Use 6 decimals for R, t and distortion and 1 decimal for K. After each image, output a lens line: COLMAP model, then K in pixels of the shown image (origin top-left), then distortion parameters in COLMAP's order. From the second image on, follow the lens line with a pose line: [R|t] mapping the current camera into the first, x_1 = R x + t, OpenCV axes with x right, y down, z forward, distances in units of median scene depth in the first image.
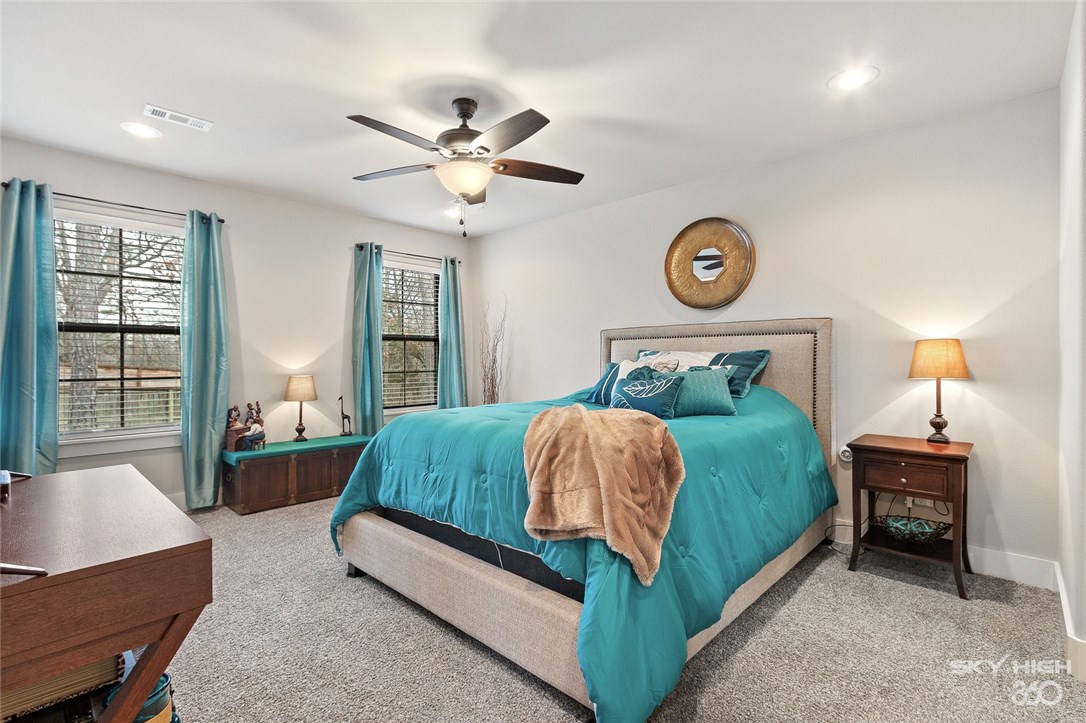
lens RADIAL K [[507.1, 0, 544.1], [0, 507.1, 362.4], [0, 0, 1]] dist [0.005639, -0.002159]
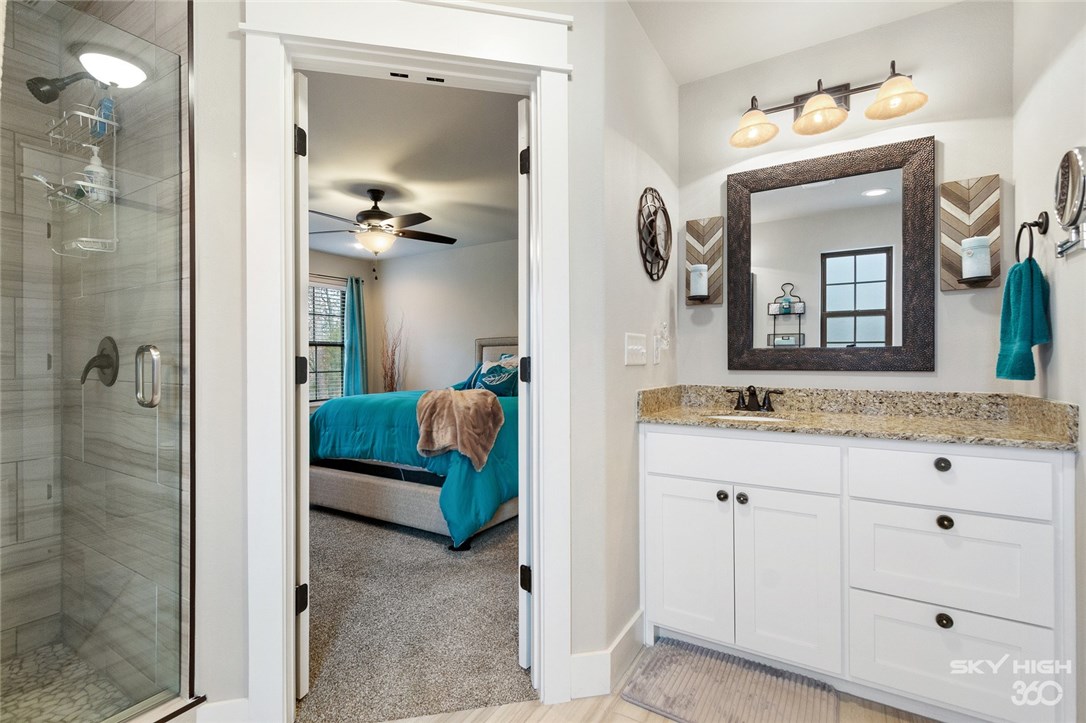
lens RADIAL K [[507.1, 0, 538.6], [0, 507.1, 358.7], [0, 0, 1]] dist [0.005639, -0.002159]
pose [[0.981502, -0.004247, 0.191405, 0.036995], [0.006344, 0.999926, -0.010341, 0.007655], [-0.191347, 0.011364, 0.981457, -0.766073]]
